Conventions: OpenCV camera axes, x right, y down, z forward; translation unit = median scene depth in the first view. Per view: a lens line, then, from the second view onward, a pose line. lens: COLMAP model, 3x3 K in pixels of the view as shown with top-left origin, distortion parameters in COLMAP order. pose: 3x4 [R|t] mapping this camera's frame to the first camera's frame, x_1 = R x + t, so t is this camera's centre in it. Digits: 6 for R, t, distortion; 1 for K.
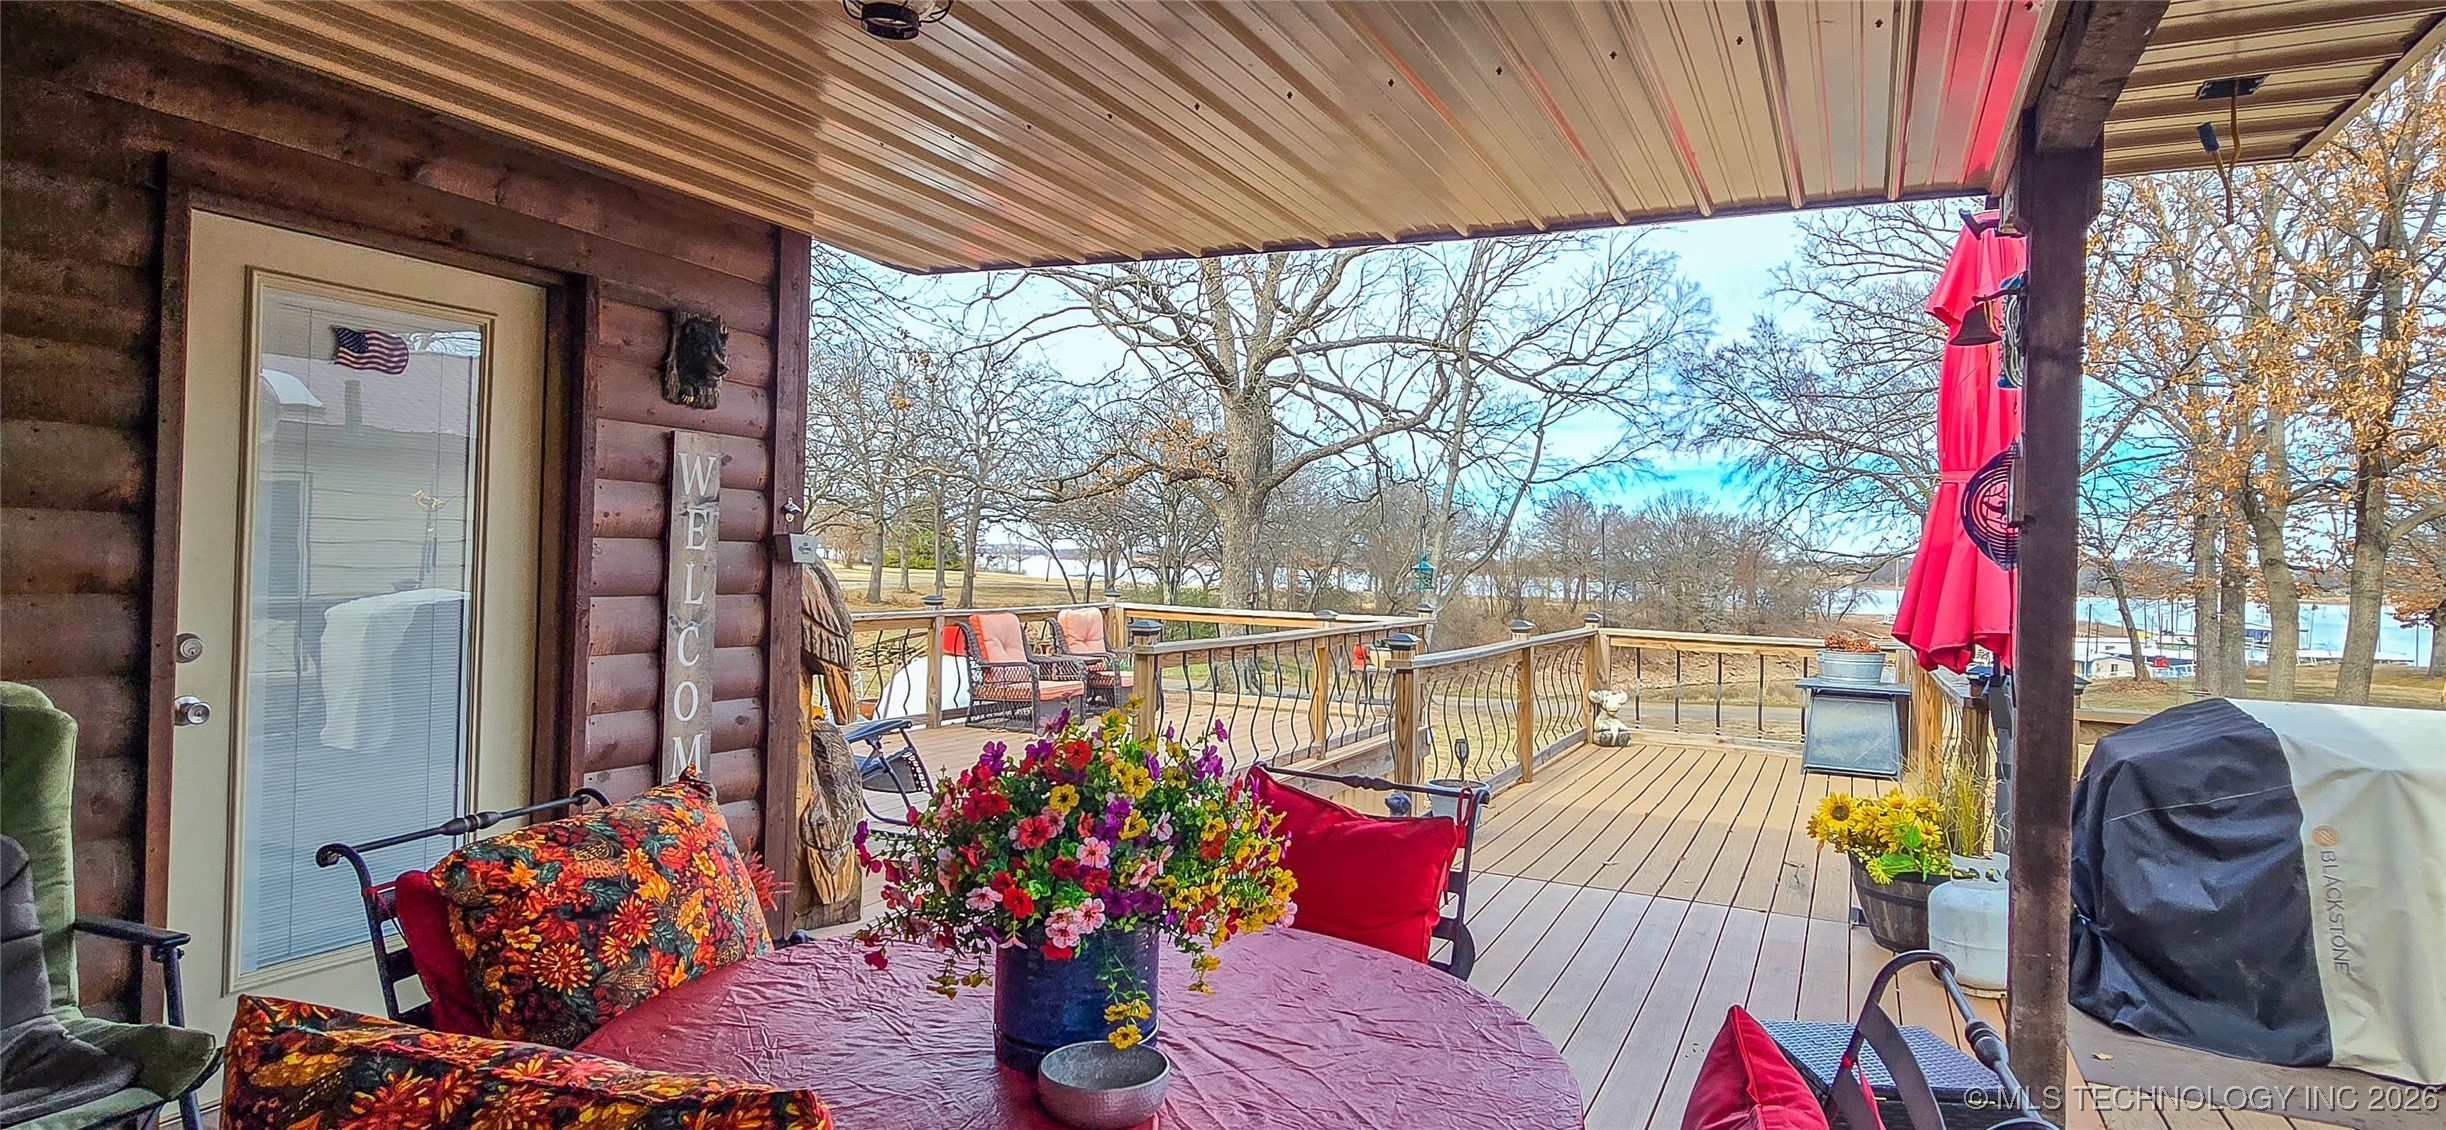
lens RADIAL K [[1282.6, 0, 1220.6], [0, 1282.6, 556.3], [0, 0, 1]] dist [-0.005511, -0.004235]
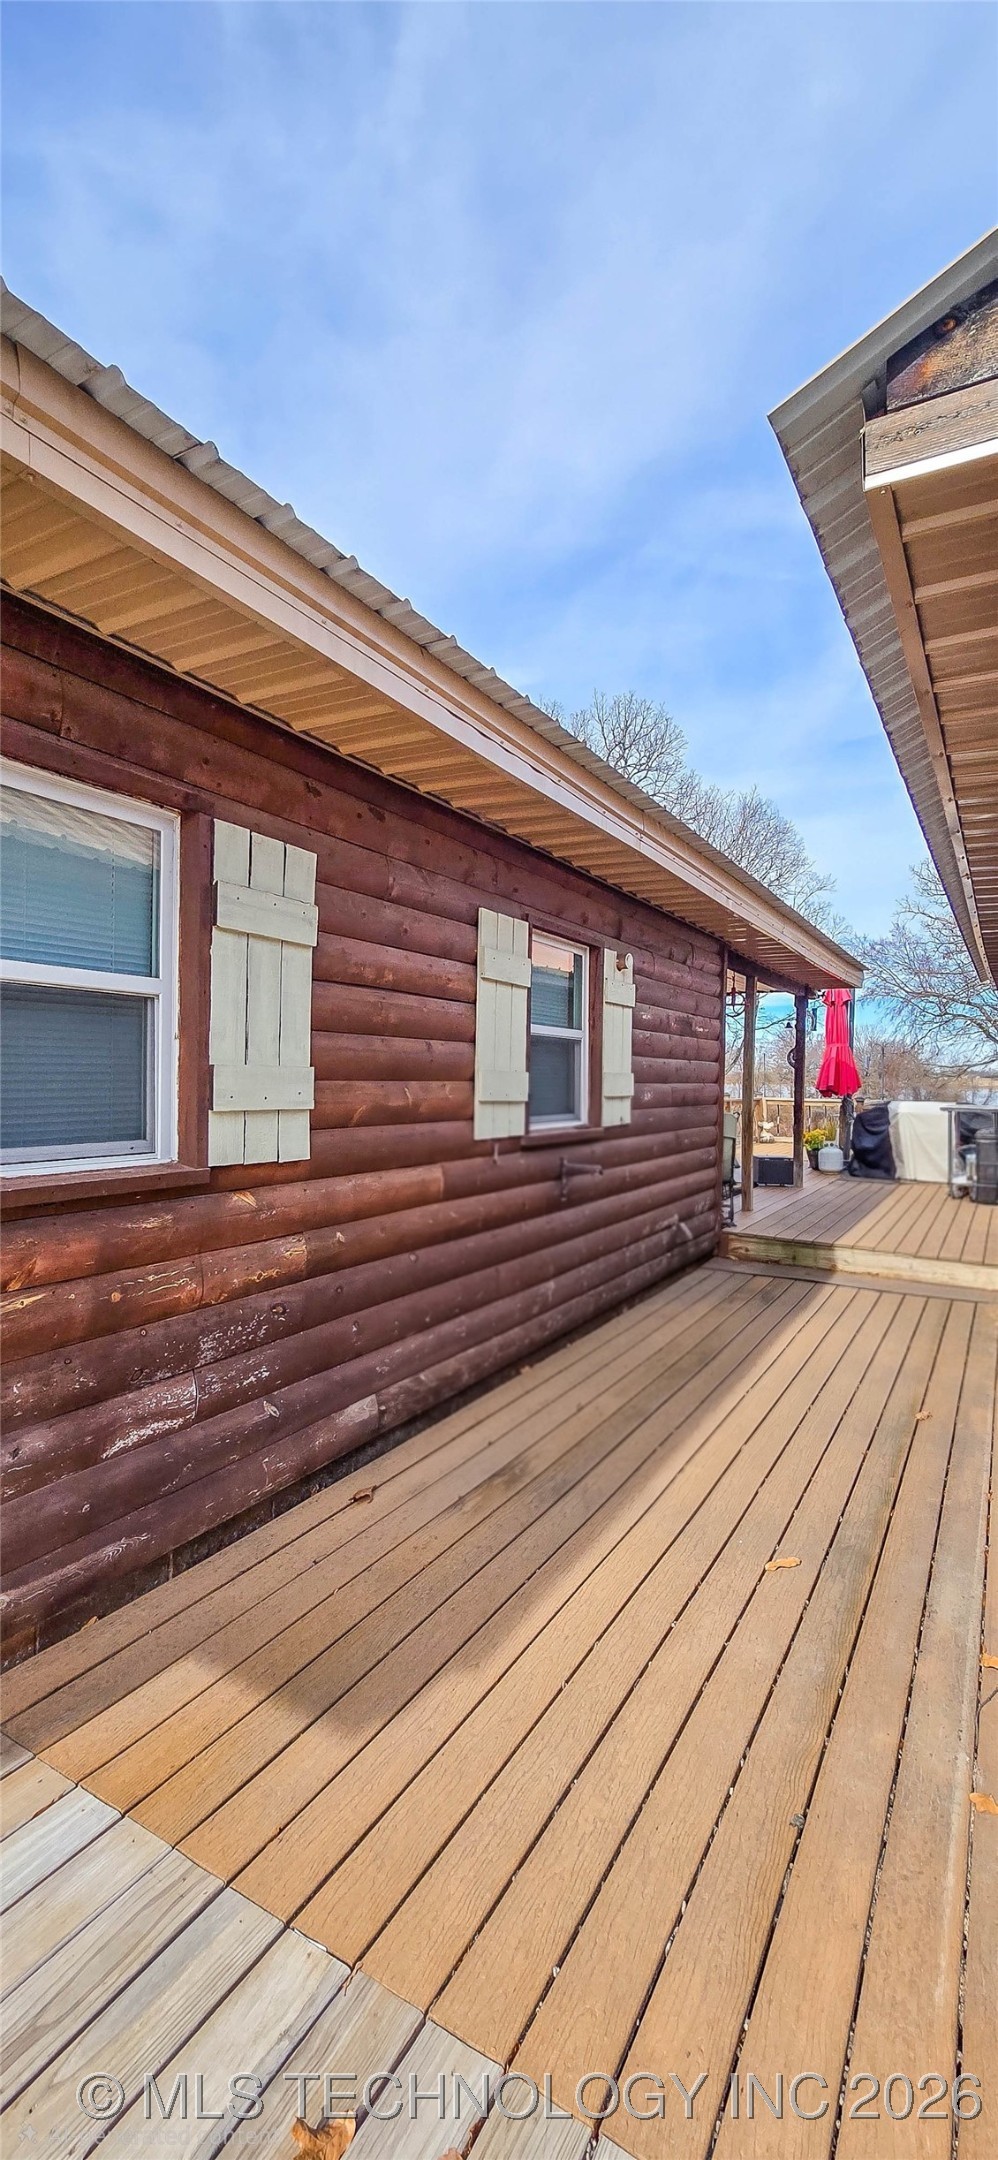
lens RADIAL K [[888.1, 0, 503.8], [0, 888.1, 1077.7], [0, 0, 1]] dist [0.001679, 0.000166]
pose [[0.998150, -0.013012, -0.059383, -0.241797], [0.013370, 0.999895, 0.005648, 0.004829], [0.059303, -0.006432, 0.998219, -1.692943]]
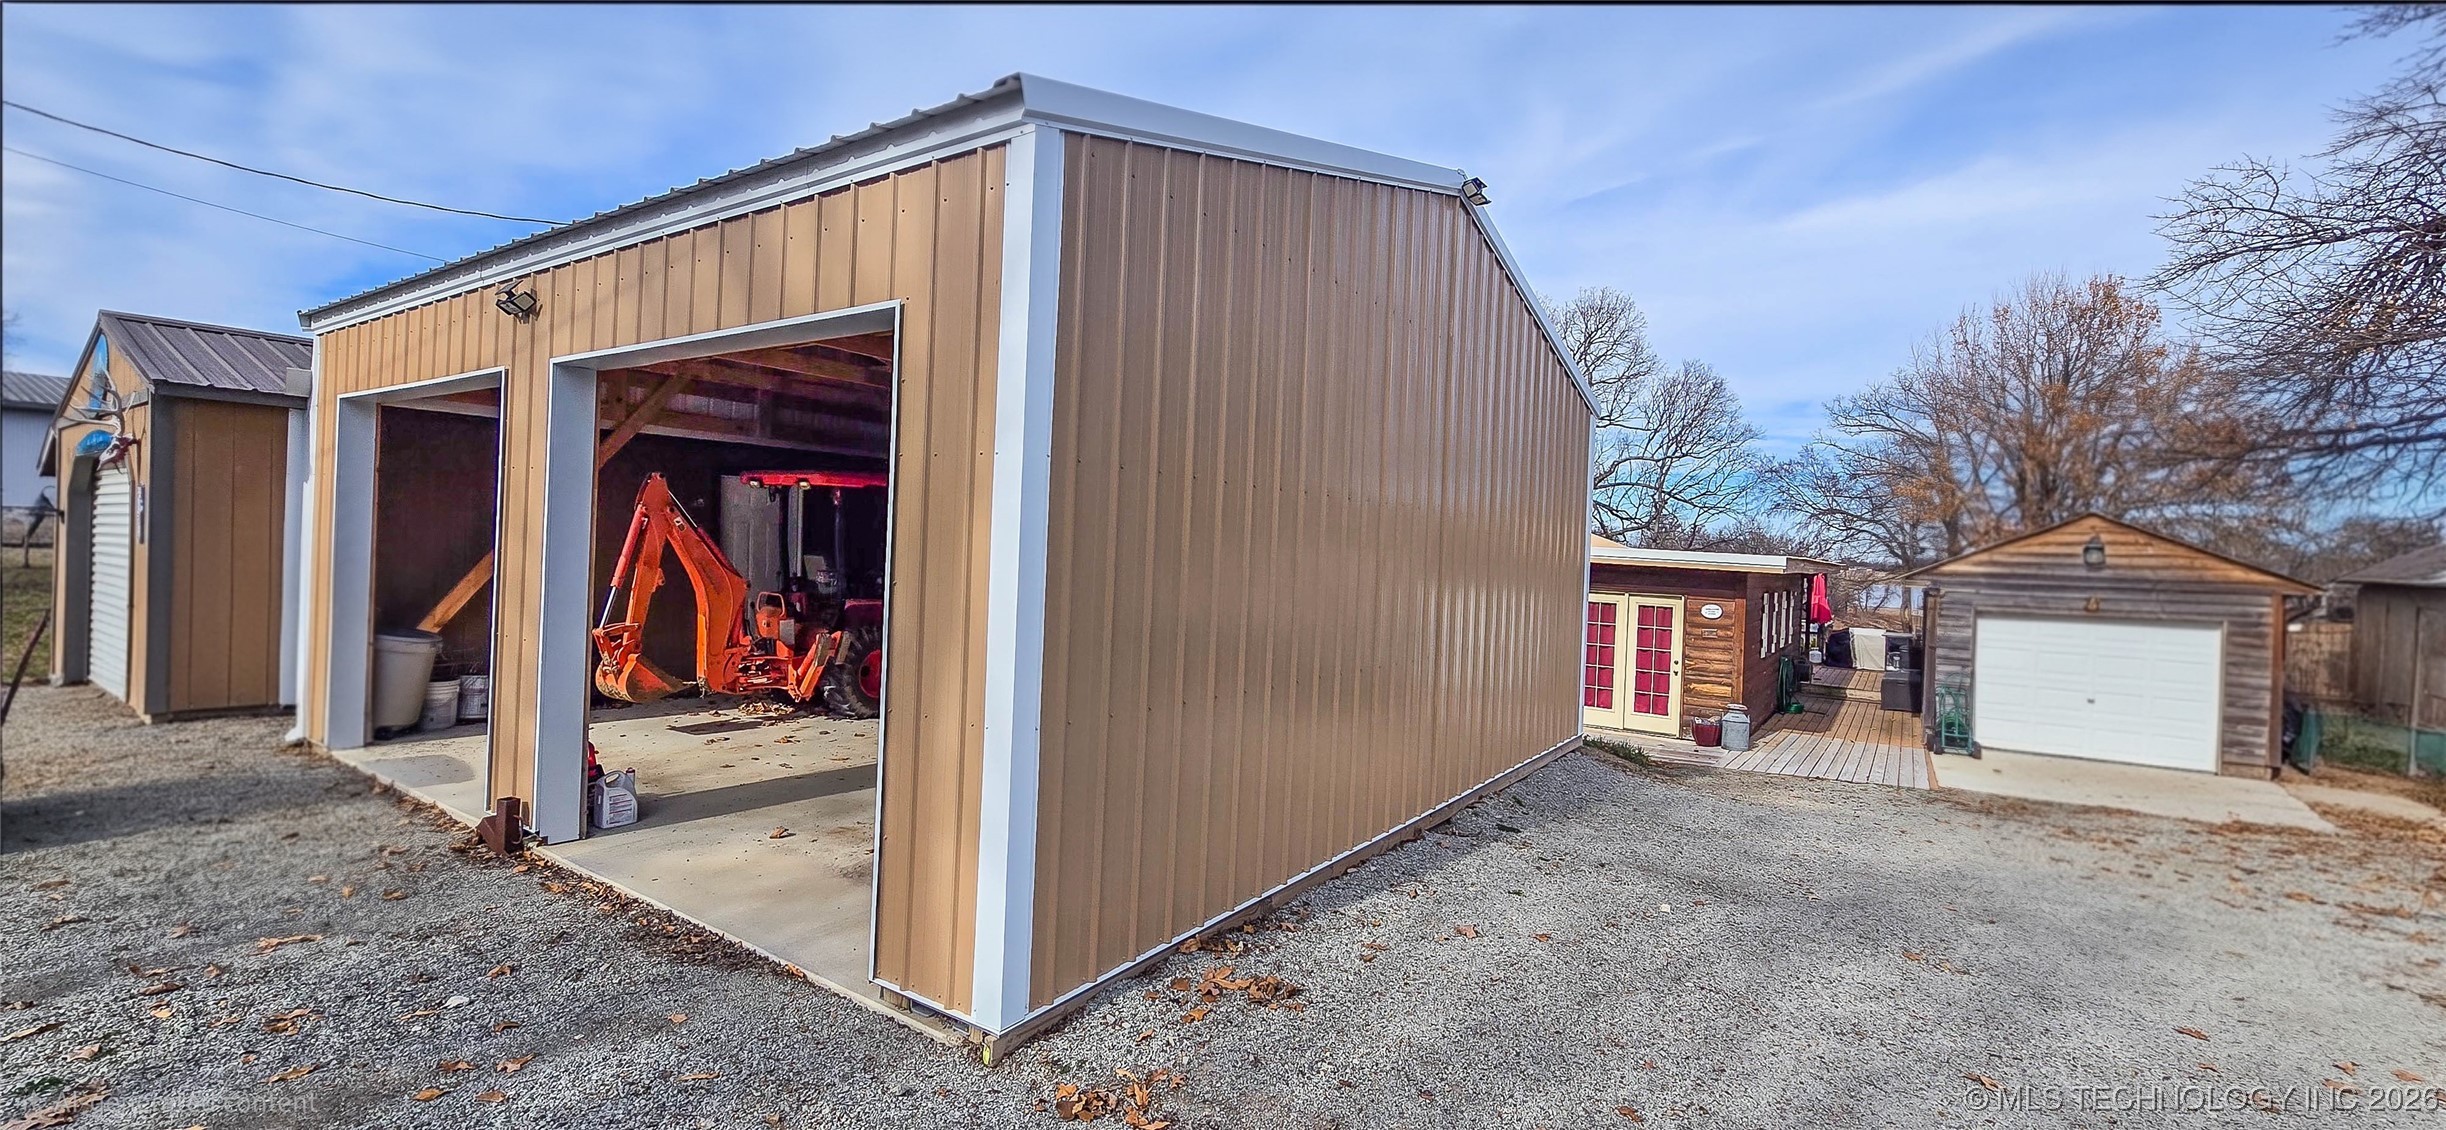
lens RADIAL K [[1005.6, 0, 1224.1], [0, 1005.6, 554.4], [0, 0, 1]] dist [0.001679, 0.000166]
pose [[0.990112, 0.004522, -0.140208, -2.179223], [-0.004639, 0.999989, -0.000504, -0.328468], [0.140204, 0.001149, 0.990122, -5.566701]]
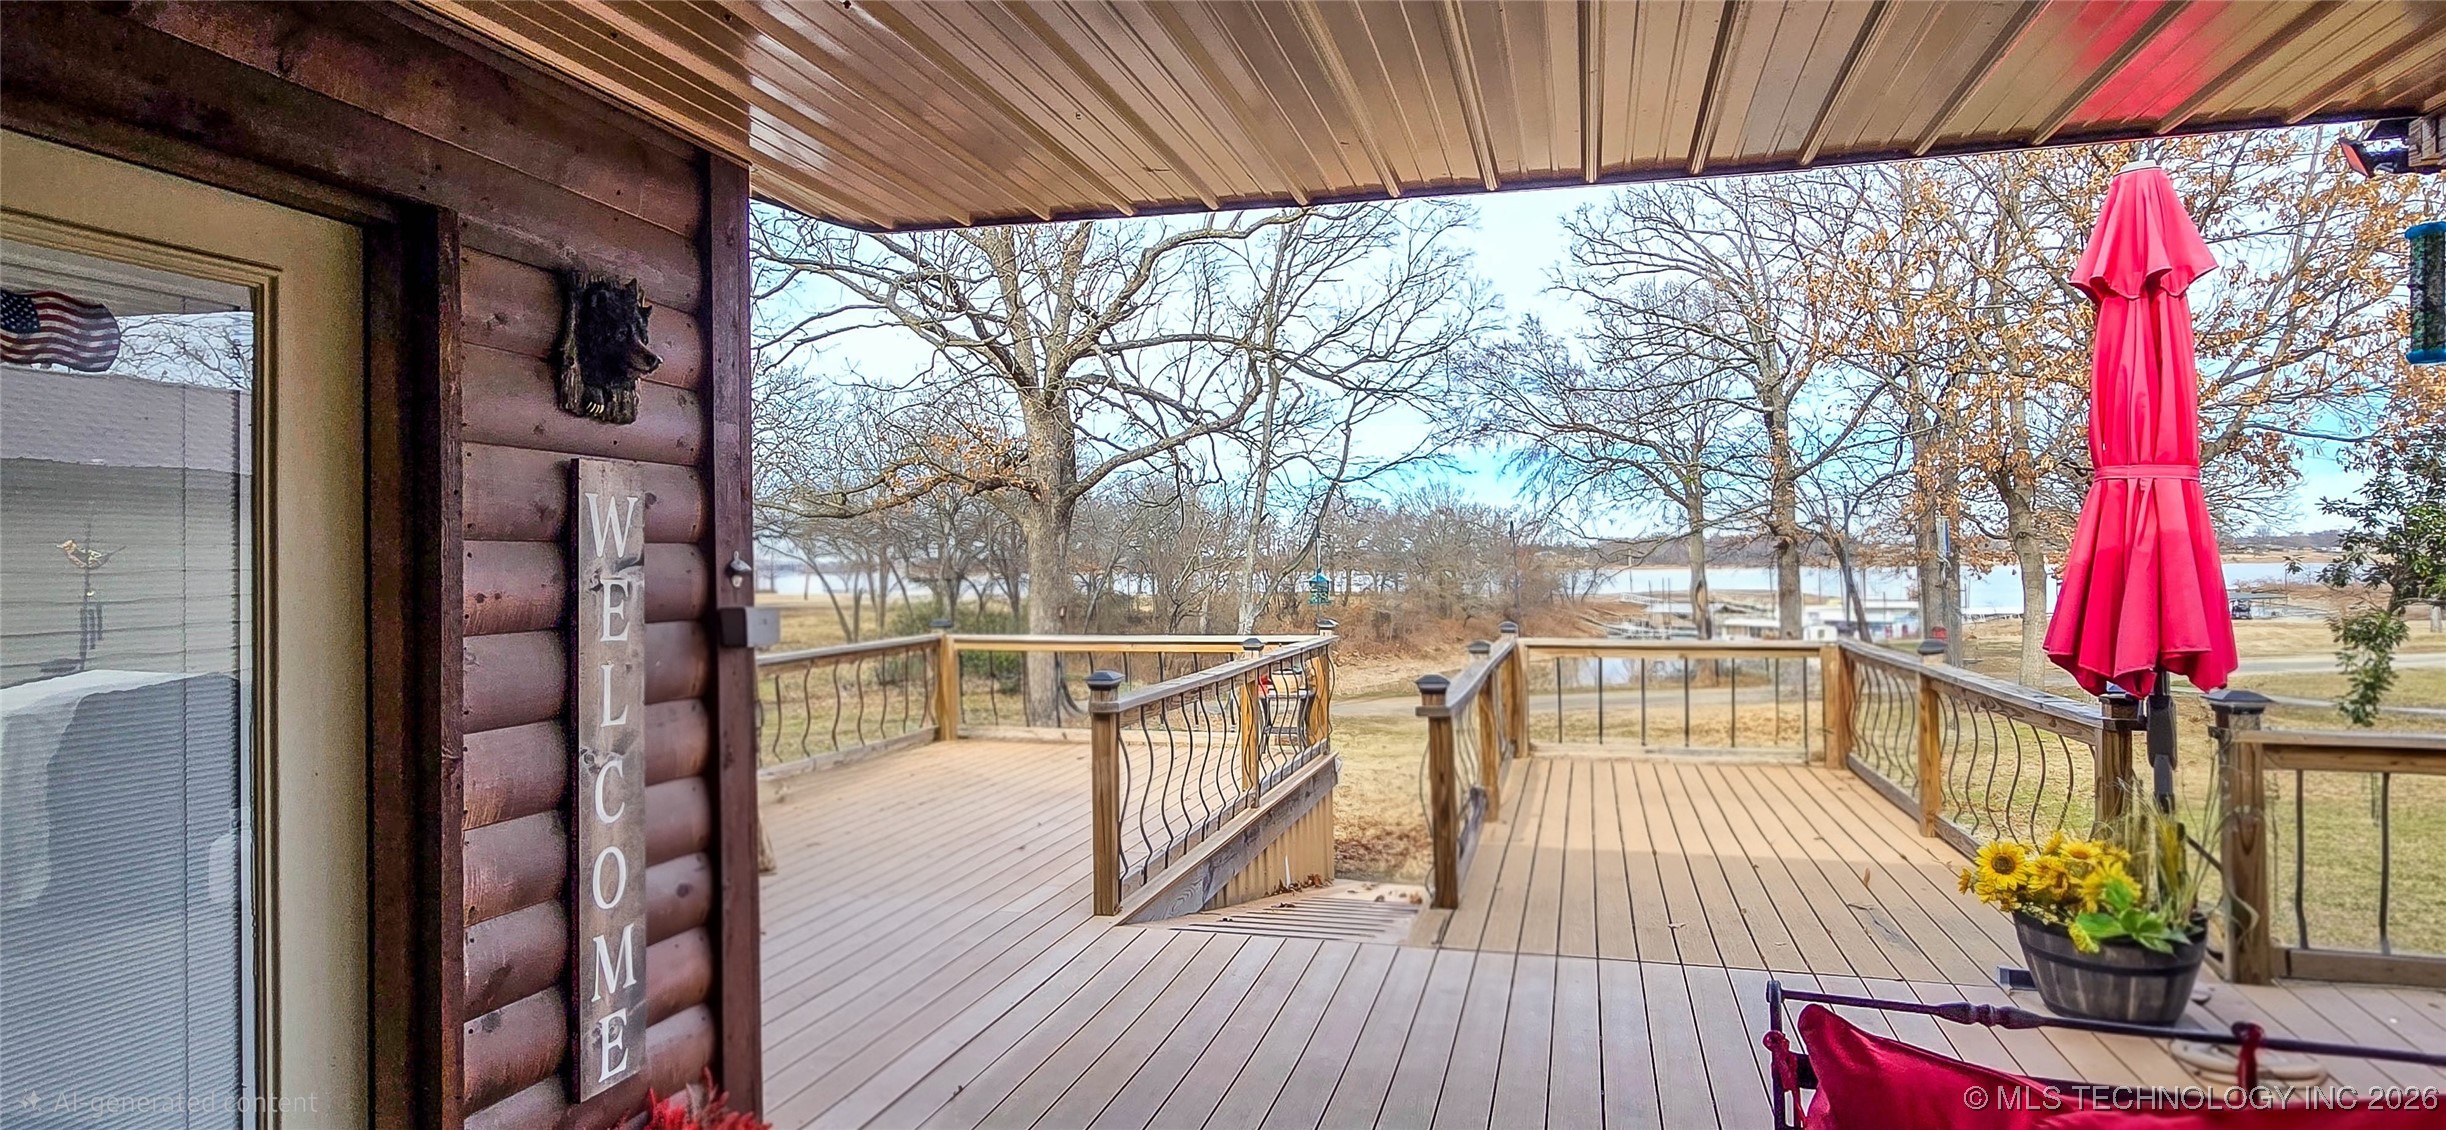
lens RADIAL K [[1282.6, 0, 1223.5], [0, 1282.6, 555.9], [0, 0, 1]] dist [-0.005511, -0.004235]
pose [[0.981666, -0.039745, 0.186418, -0.210364], [0.040130, 0.999193, 0.001712, -0.034449], [-0.186335, 0.005800, 0.982469, 0.284803]]
